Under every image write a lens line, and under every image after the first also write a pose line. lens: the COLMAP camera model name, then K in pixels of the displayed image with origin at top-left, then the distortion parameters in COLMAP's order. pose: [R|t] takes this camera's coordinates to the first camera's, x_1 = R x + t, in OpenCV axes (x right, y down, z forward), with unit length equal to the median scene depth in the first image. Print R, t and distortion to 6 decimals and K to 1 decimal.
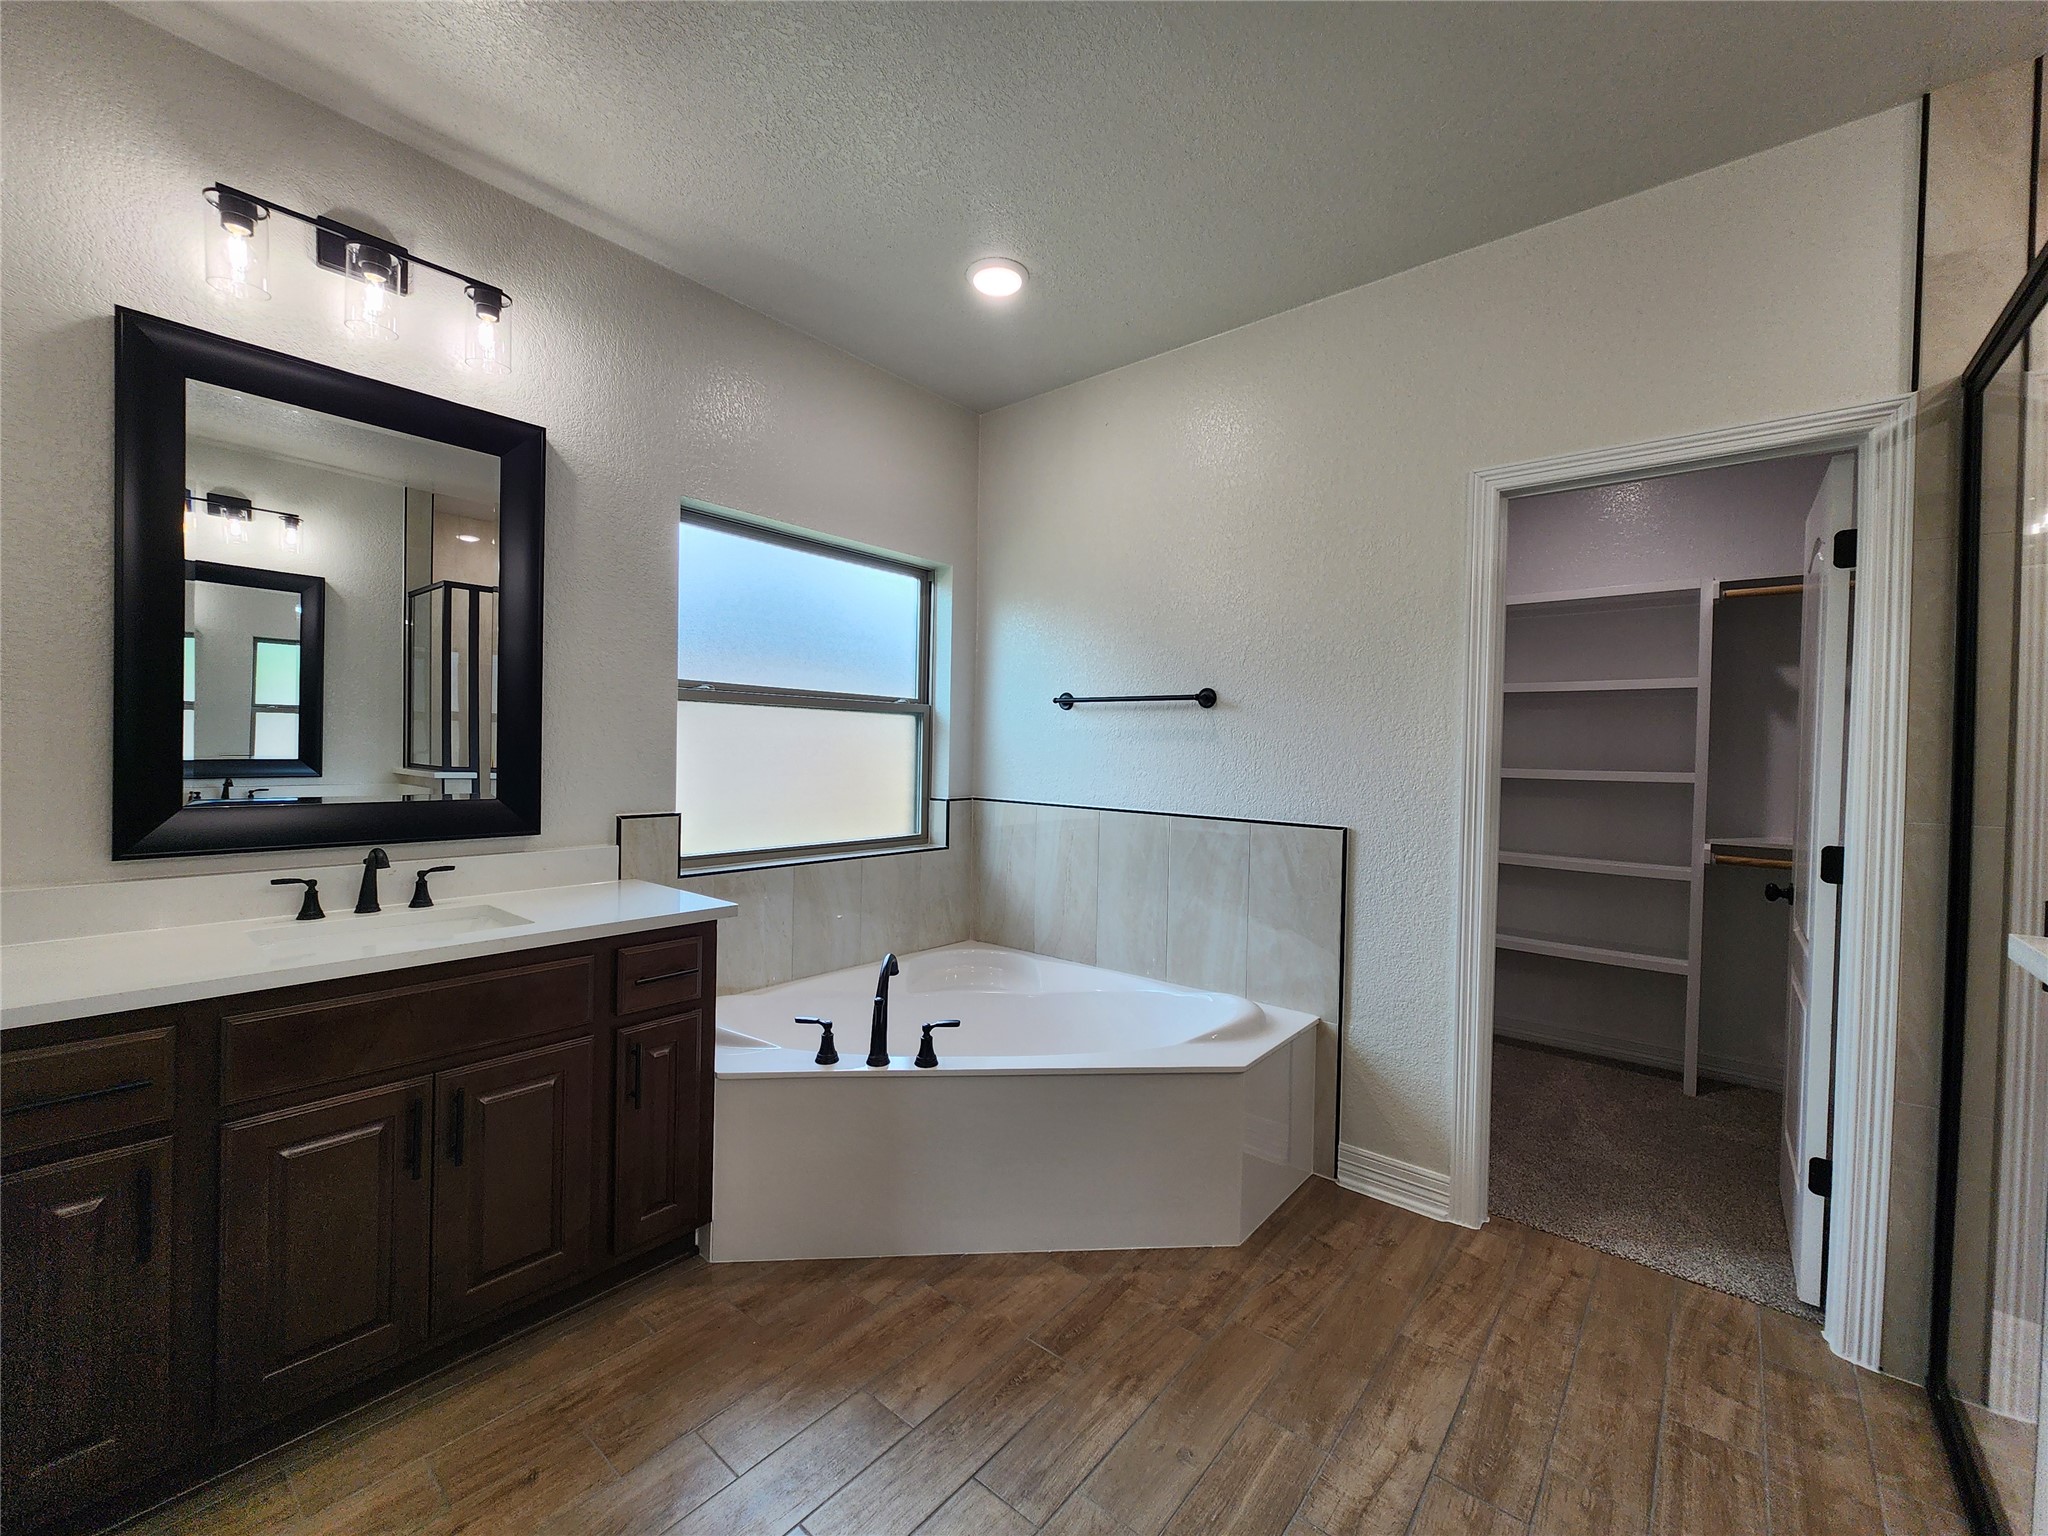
lens RADIAL K [[834.9, 0, 1009.1], [0, 834.9, 758.4], [0, 0, 1]] dist [0.003468, -0.002810]
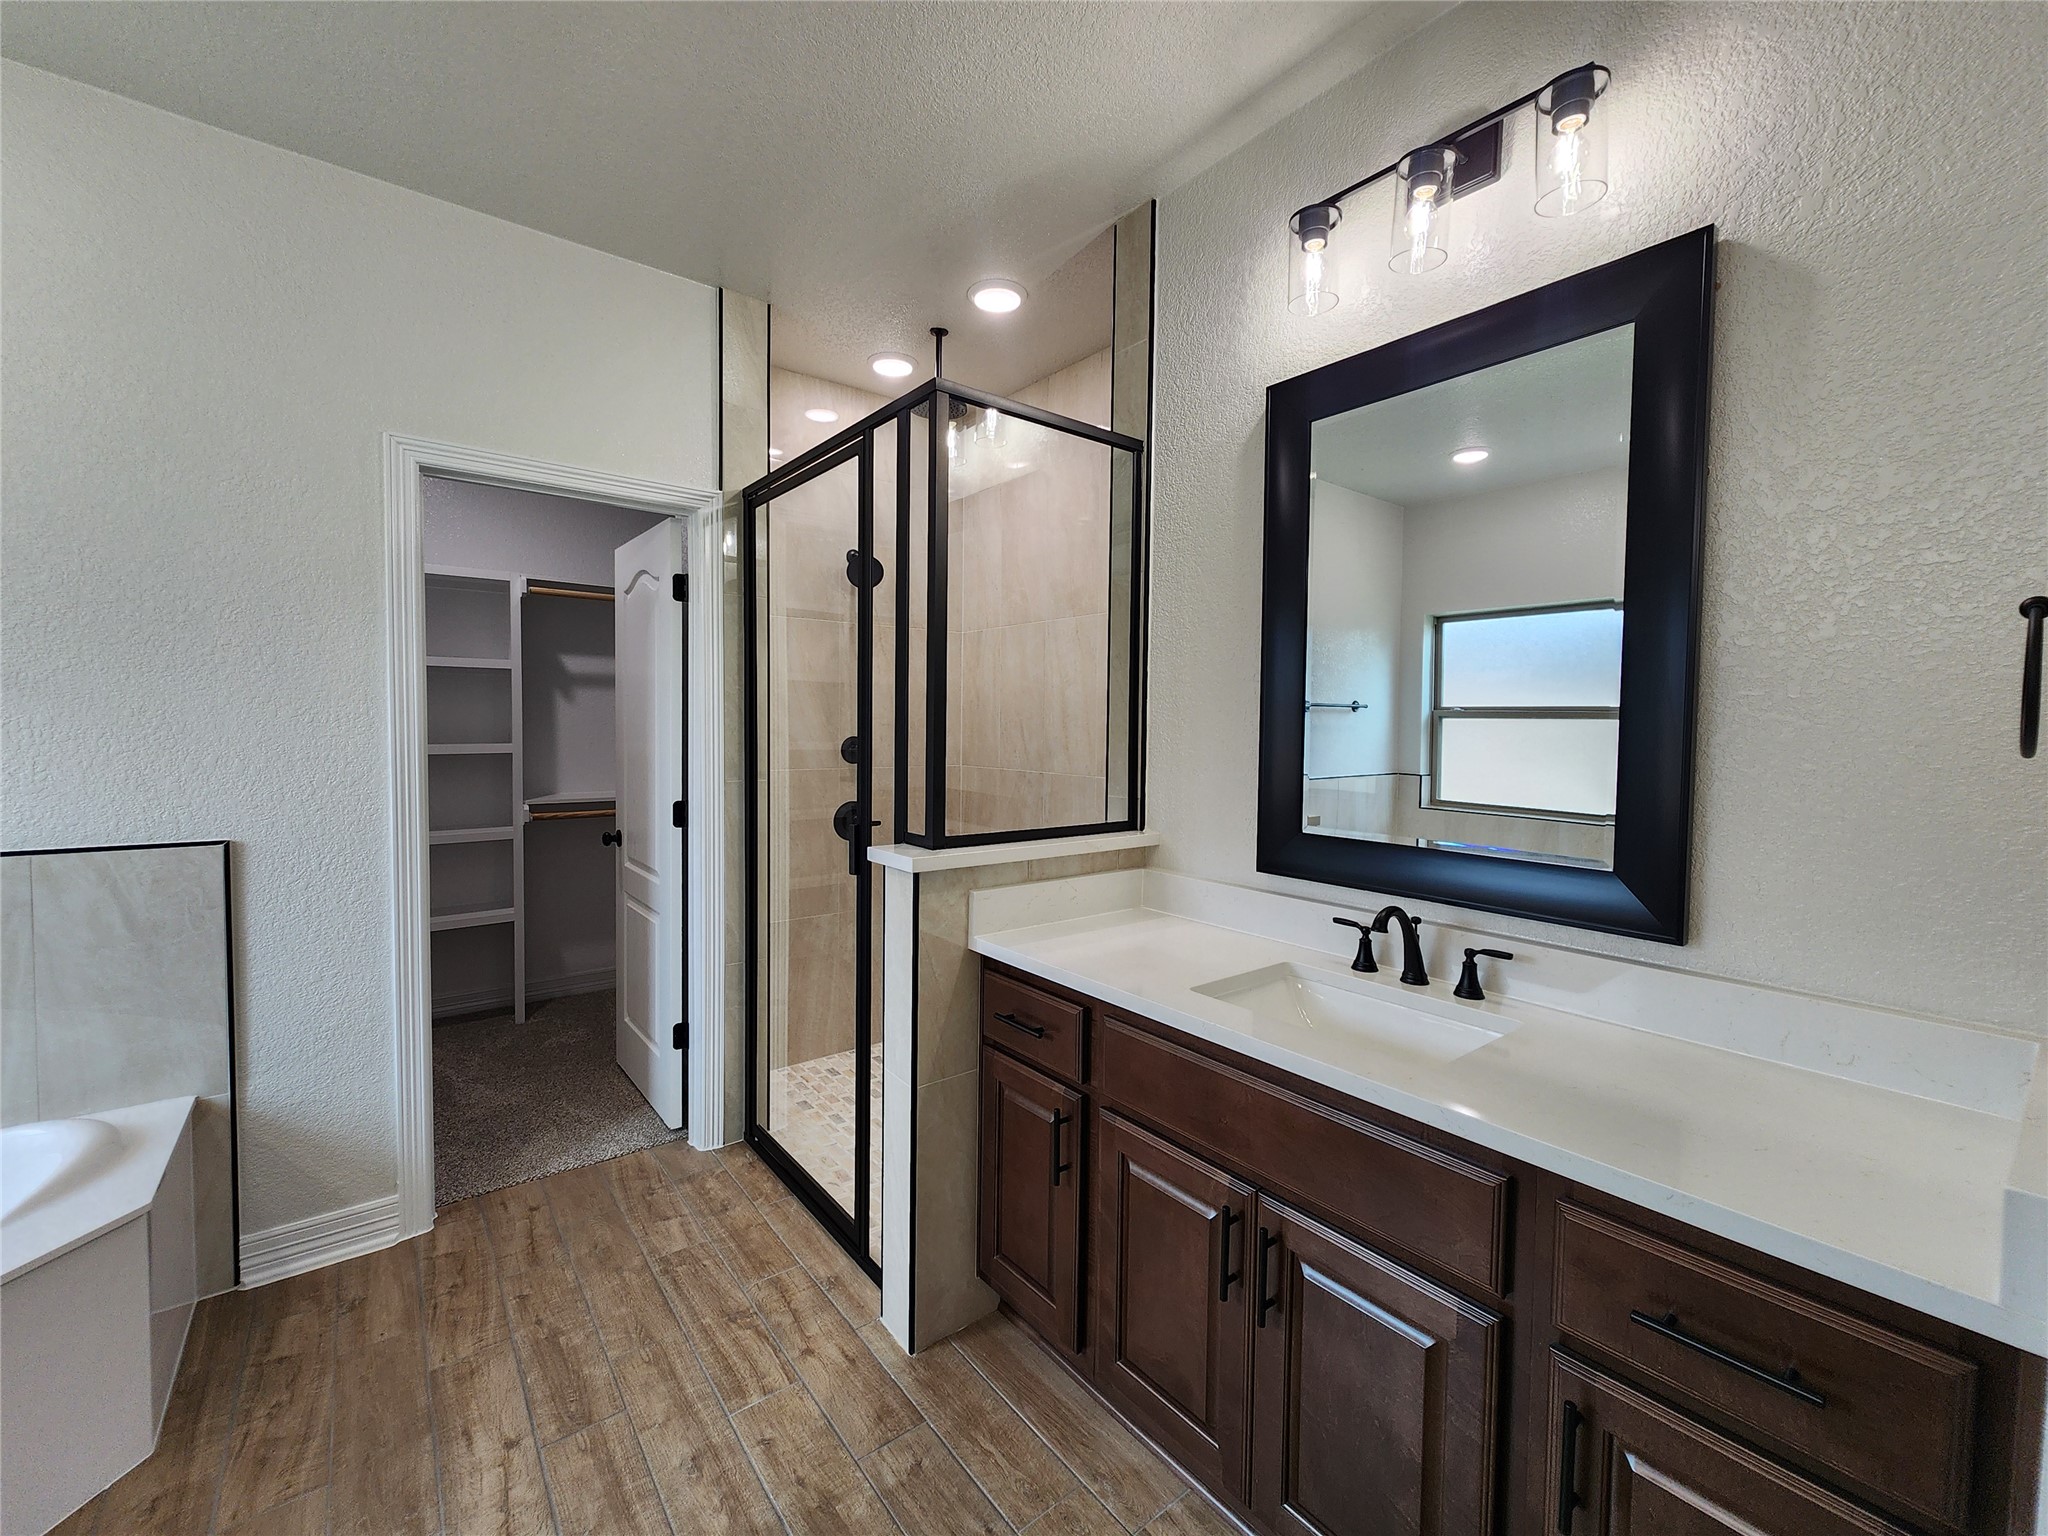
lens RADIAL K [[838.3, 0, 1010.3], [0, 838.3, 760.0], [0, 0, 1]] dist [0.001954, 0.000085]
pose [[0.205595, -0.061354, 0.976712, -0.233366], [0.005175, 0.998087, 0.061607, -0.041051], [-0.978623, -0.007612, 0.205520, 0.150278]]
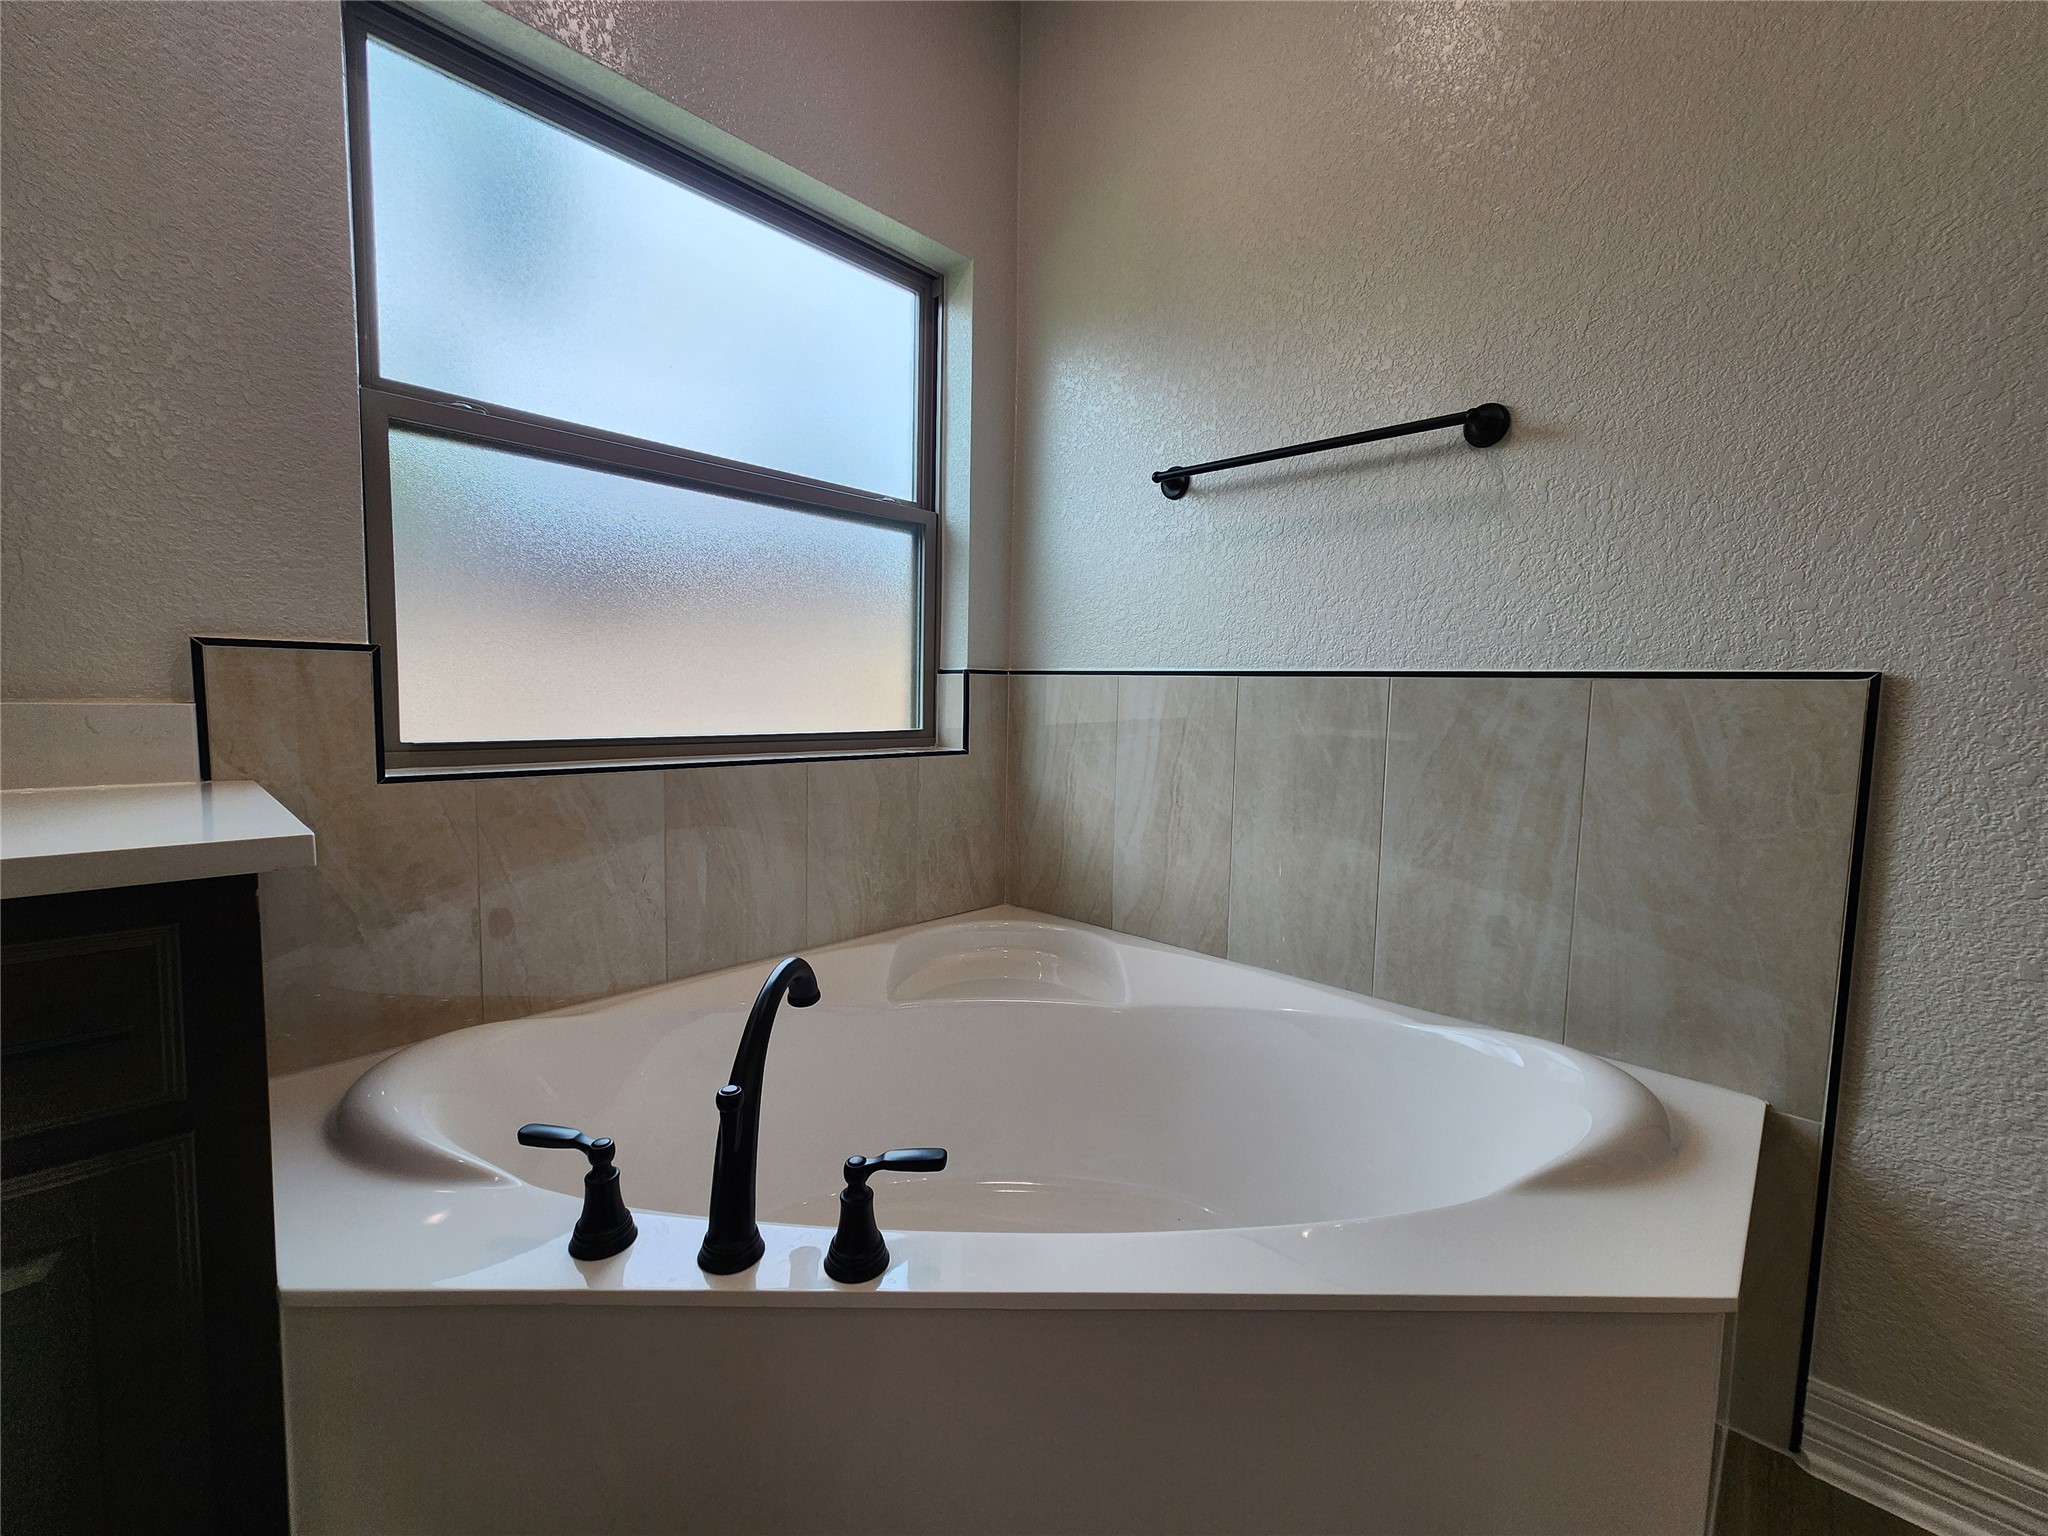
lens RADIAL K [[838.3, 0, 1010.3], [0, 838.3, 760.0], [0, 0, 1]] dist [0.001954, 0.000085]
pose [[0.998029, 0.004401, -0.062601, -0.007717], [-0.000183, 0.997737, 0.067231, 0.113130], [0.062755, -0.067087, 0.995772, 0.630044]]
